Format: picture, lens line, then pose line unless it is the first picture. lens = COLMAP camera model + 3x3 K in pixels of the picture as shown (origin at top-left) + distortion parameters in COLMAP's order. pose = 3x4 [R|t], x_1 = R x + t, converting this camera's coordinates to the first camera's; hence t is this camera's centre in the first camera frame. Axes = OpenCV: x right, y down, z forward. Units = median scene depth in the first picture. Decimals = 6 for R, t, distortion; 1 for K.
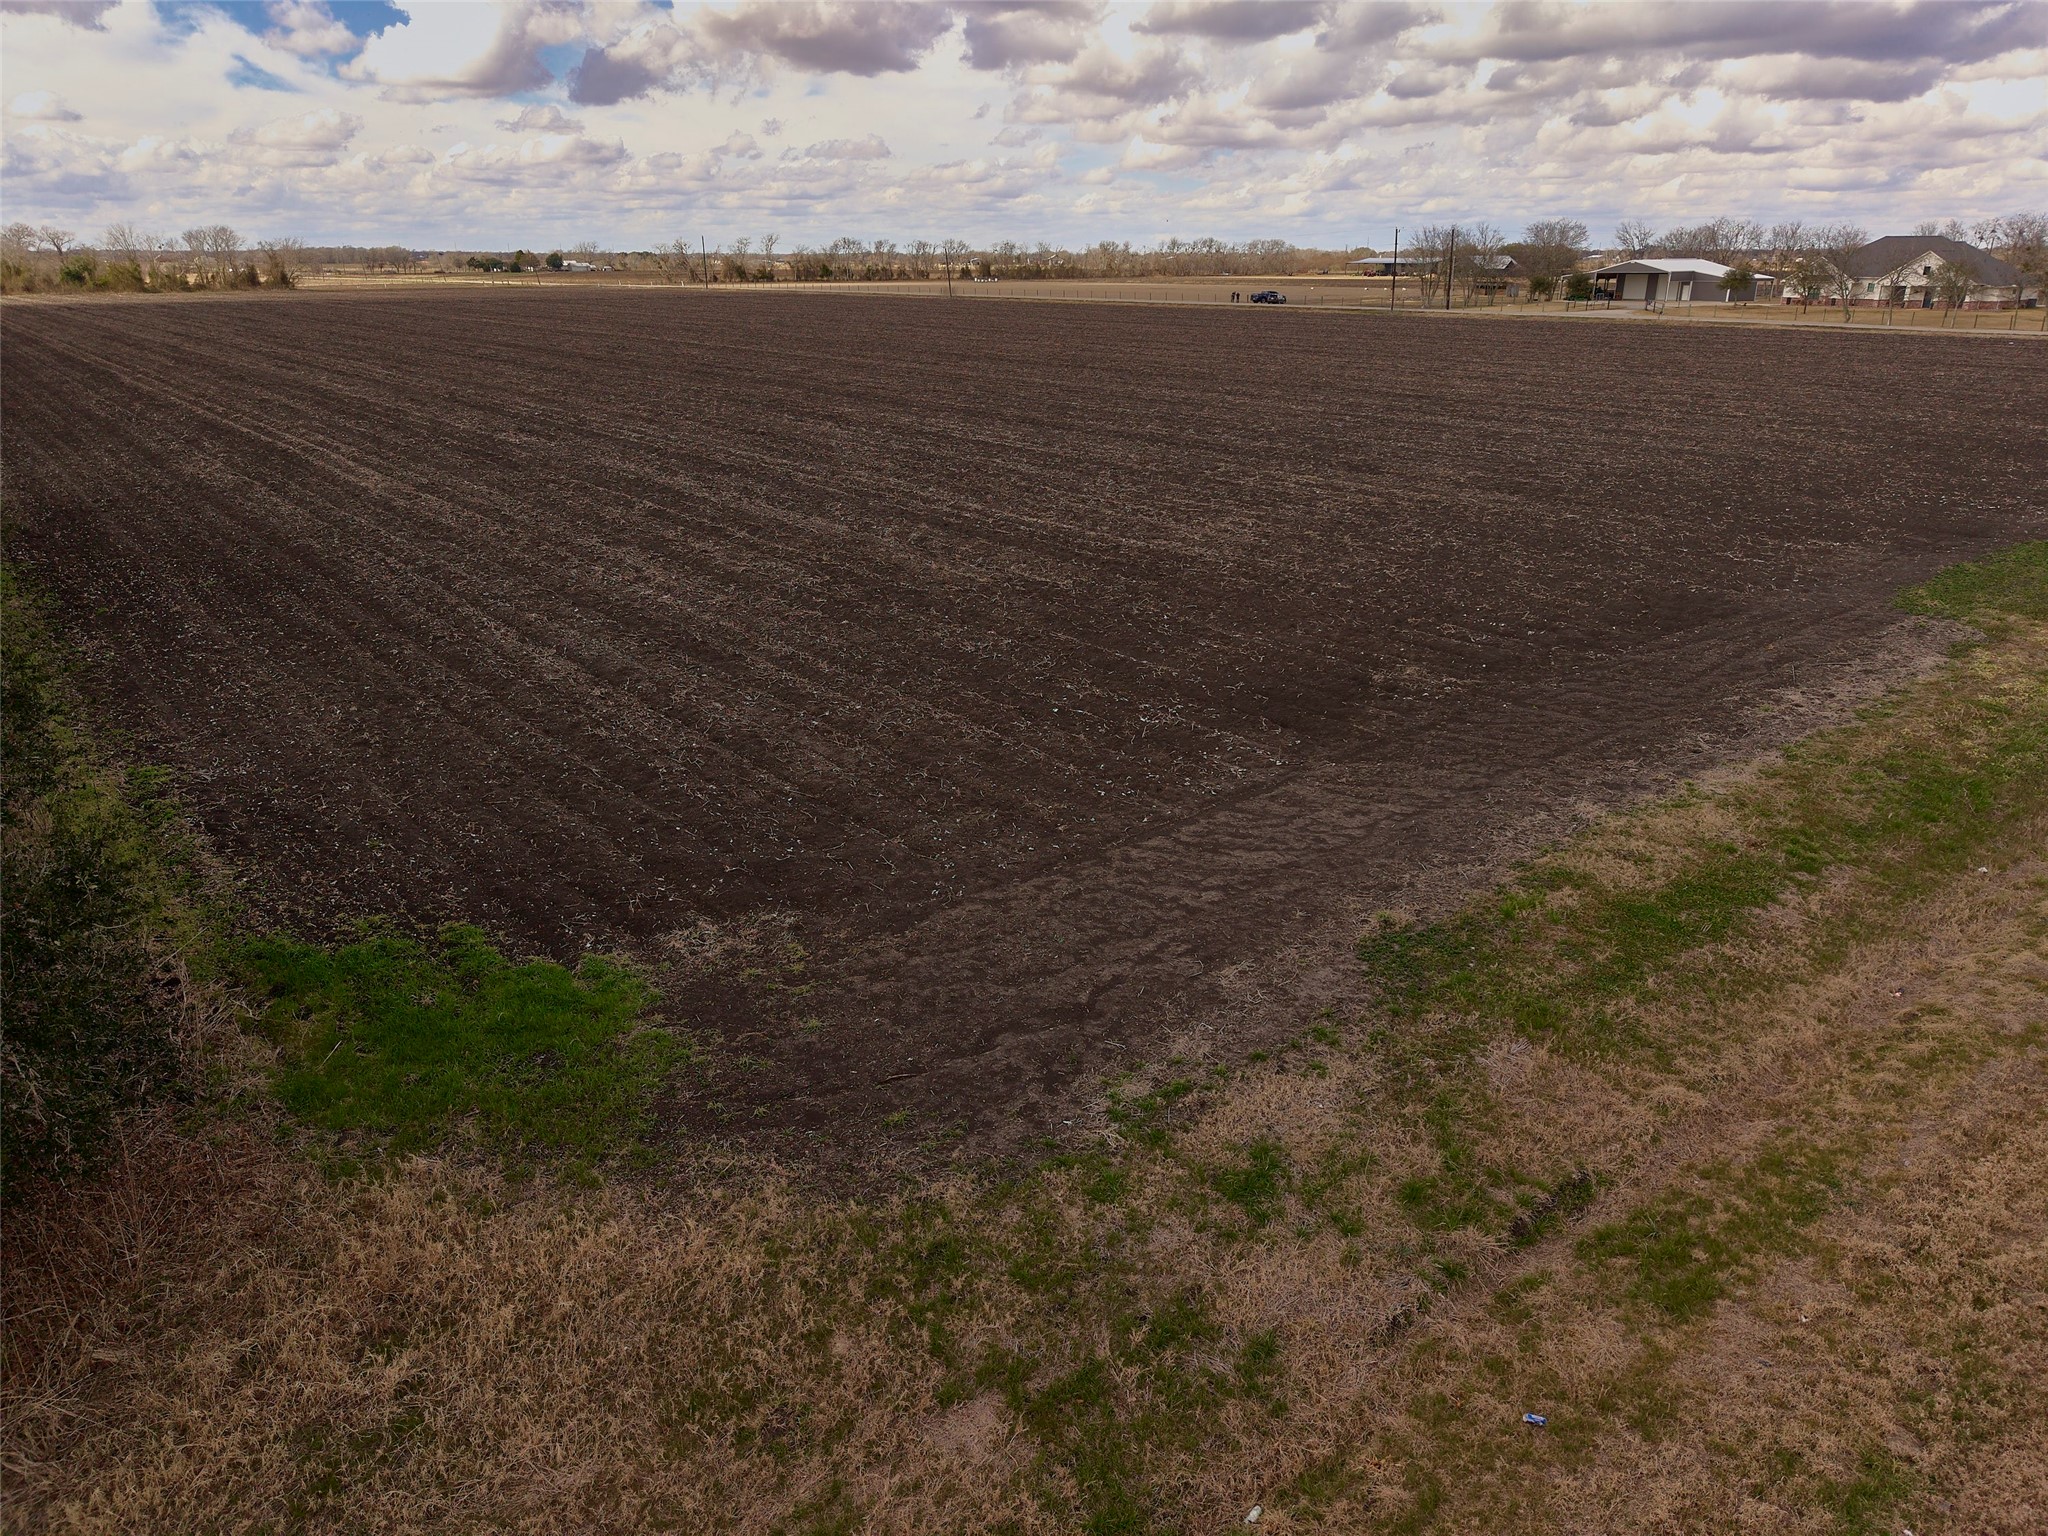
lens RADIAL K [[1380.4, 0, 1021.7], [0, 1380.4, 772.3], [0, 0, 1]] dist [0.021639, -0.020250]
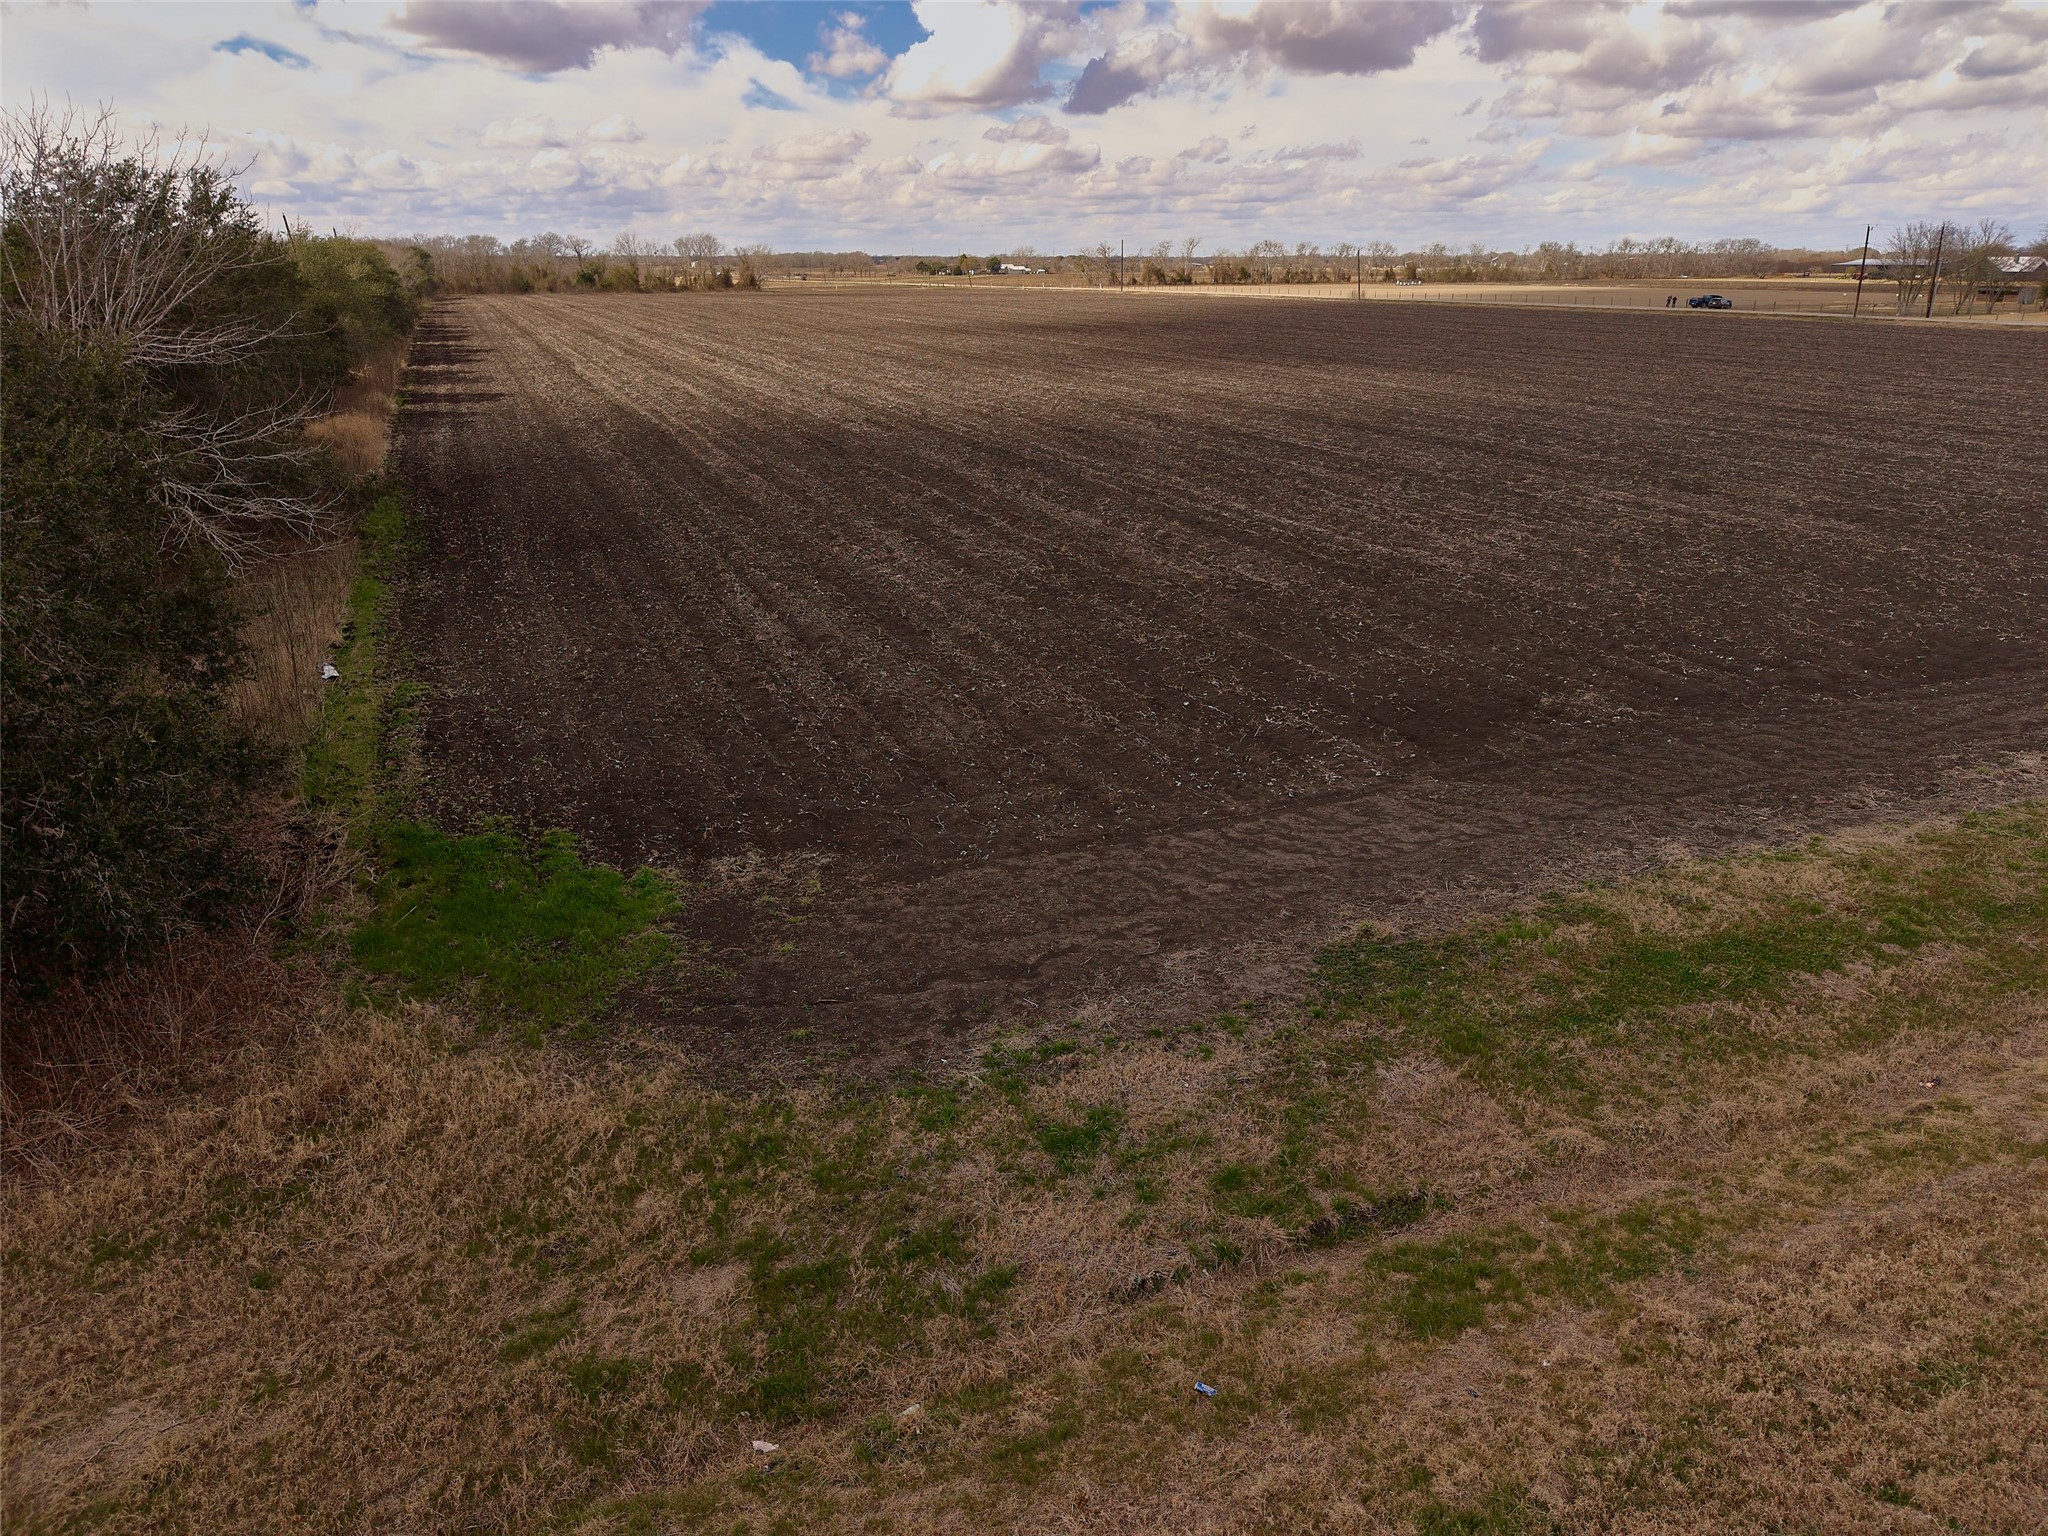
lens RADIAL K [[1380.4, 0, 1021.7], [0, 1380.4, 772.3], [0, 0, 1]] dist [0.021639, -0.020250]
pose [[0.956635, 0.099834, -0.273647, 0.293323], [-0.100334, 0.994879, 0.012205, 0.007996], [0.273464, 0.015780, 0.961753, -0.019131]]
